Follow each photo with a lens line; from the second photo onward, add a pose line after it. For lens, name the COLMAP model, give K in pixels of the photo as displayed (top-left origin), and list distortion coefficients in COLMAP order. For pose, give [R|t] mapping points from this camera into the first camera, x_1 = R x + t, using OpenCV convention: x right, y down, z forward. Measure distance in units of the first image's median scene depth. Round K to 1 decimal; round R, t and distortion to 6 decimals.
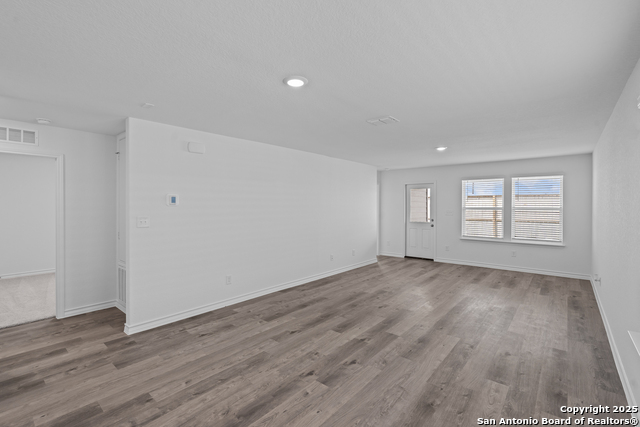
lens RADIAL K [[295.6, 0, 317.5], [0, 295.6, 205.3], [0, 0, 1]] dist [-0.009917, 0.001858]
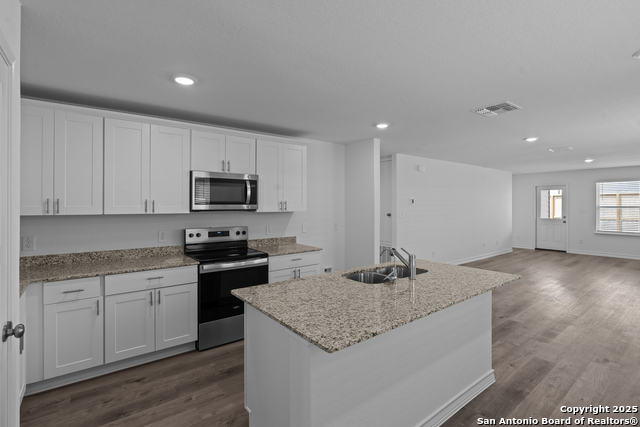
lens RADIAL K [[295.6, 0, 317.8], [0, 295.6, 205.5], [0, 0, 1]] dist [-0.009917, 0.001858]
pose [[0.975728, -0.003773, -0.218952, -0.434138], [0.003579, 0.999993, -0.001281, 0.003876], [0.218956, 0.000467, 0.975735, -0.483992]]
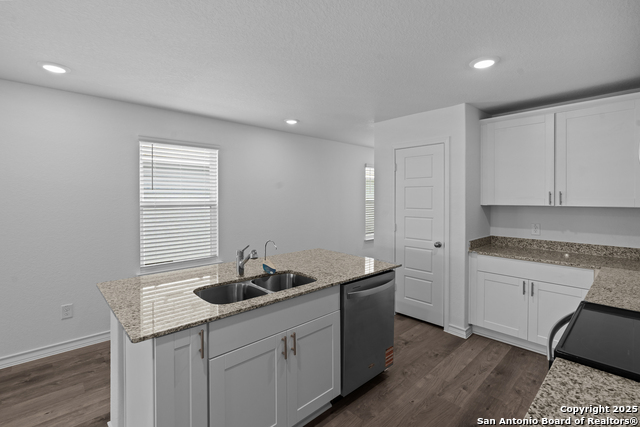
lens RADIAL K [[295.6, 0, 319.7], [0, 295.6, 201.6], [0, 0, 1]] dist [-0.009917, 0.001858]
pose [[-0.994744, -0.007308, 0.102135, -0.536739], [-0.005910, 0.999885, 0.013983, 0.003340], [-0.102226, 0.013306, -0.994672, 0.314102]]
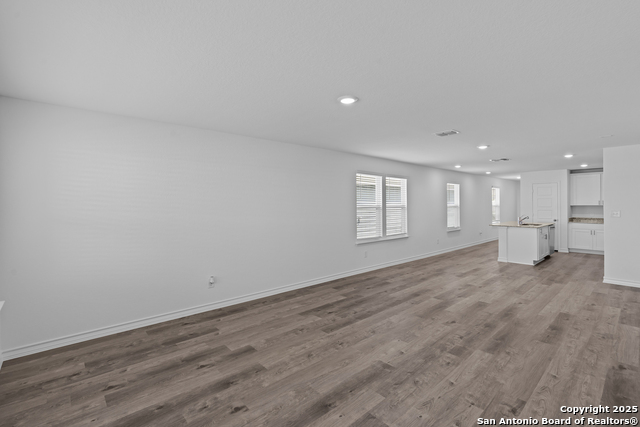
lens RADIAL K [[295.6, 0, 316.1], [0, 295.6, 198.6], [0, 0, 1]] dist [-0.009917, 0.001858]
pose [[-0.990908, 0.005038, 0.134443, 0.383358], [0.002881, 0.999864, -0.016231, 0.001379], [-0.134507, -0.015696, -0.990788, 1.488308]]
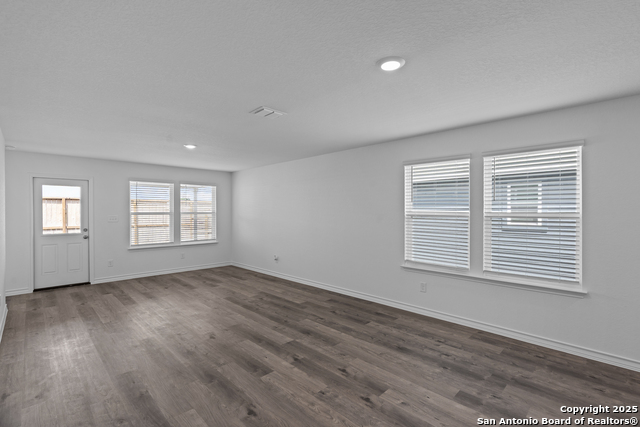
lens RADIAL K [[295.6, 0, 319.2], [0, 295.6, 214.1], [0, 0, 1]] dist [-0.009917, 0.001858]
pose [[0.083044, -0.010385, 0.996492, -0.428332], [0.002222, 0.999945, 0.010235, 0.005583], [-0.996543, 0.001365, 0.083062, 0.507469]]
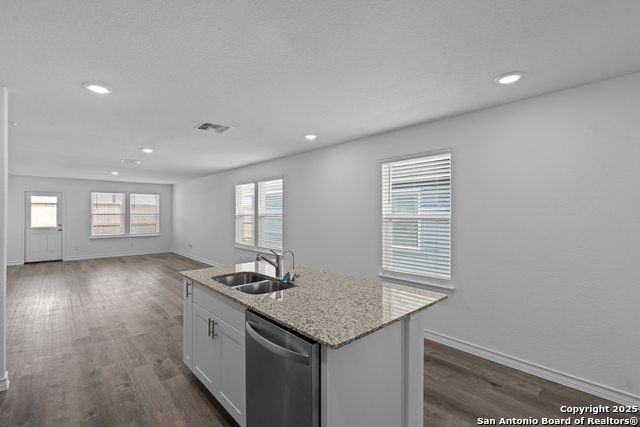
lens RADIAL K [[295.6, 0, 321.8], [0, 295.6, 211.8], [0, 0, 1]] dist [-0.009917, 0.001858]
pose [[0.130849, 0.002089, 0.991400, -0.847968], [0.000939, 0.999997, -0.002231, 0.003503], [-0.991402, 0.001223, 0.130847, -0.196344]]
